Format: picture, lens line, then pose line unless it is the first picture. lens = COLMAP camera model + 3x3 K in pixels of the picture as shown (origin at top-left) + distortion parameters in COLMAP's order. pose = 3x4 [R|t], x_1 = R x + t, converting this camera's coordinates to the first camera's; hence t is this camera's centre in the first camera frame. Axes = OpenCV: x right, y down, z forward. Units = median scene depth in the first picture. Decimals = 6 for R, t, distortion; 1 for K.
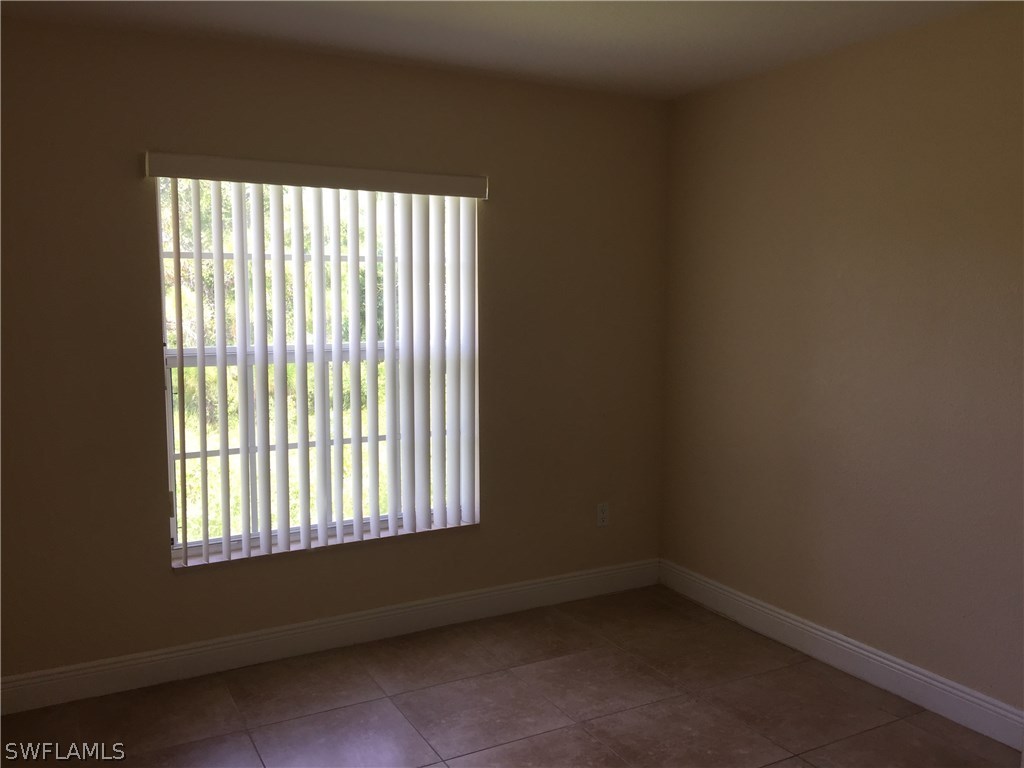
lens RADIAL K [[873.8, 0, 512.0], [0, 873.8, 384.0], [0, 0, 1]] dist [0.024850, -0.000693]
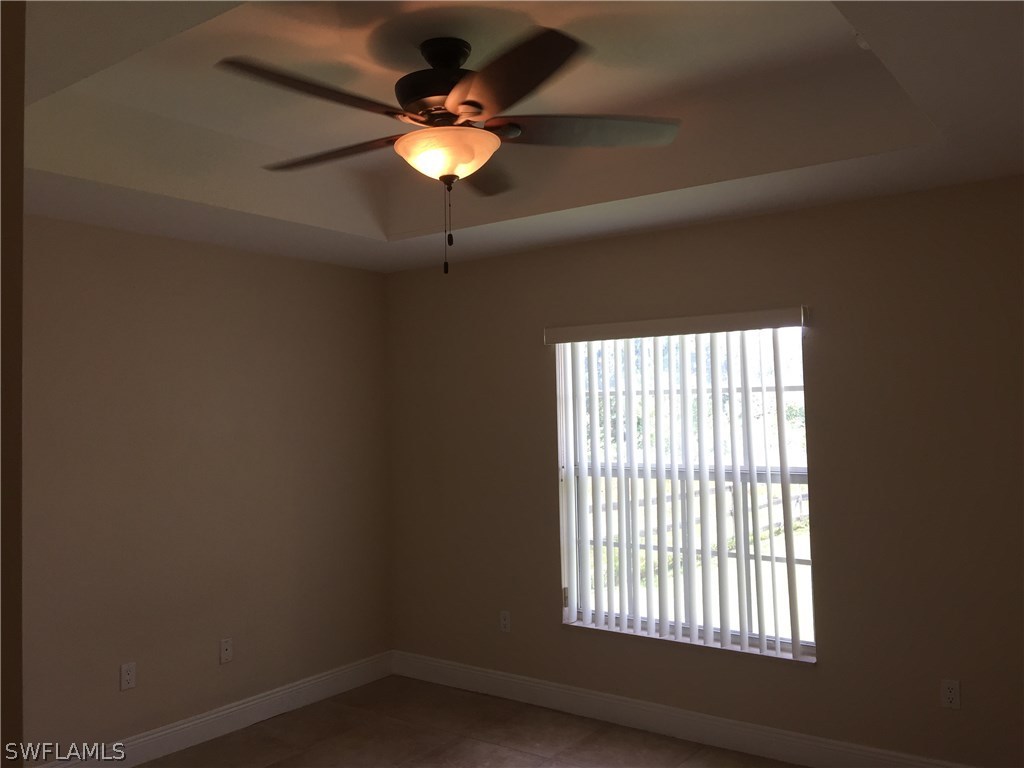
lens RADIAL K [[873.8, 0, 512.0], [0, 873.8, 384.0], [0, 0, 1]] dist [0.024850, -0.000693]
pose [[0.406939, -0.038419, -0.912647, 0.751947], [-0.073413, 0.994508, -0.074600, -0.048165], [0.910501, 0.097358, 0.401883, 0.306304]]
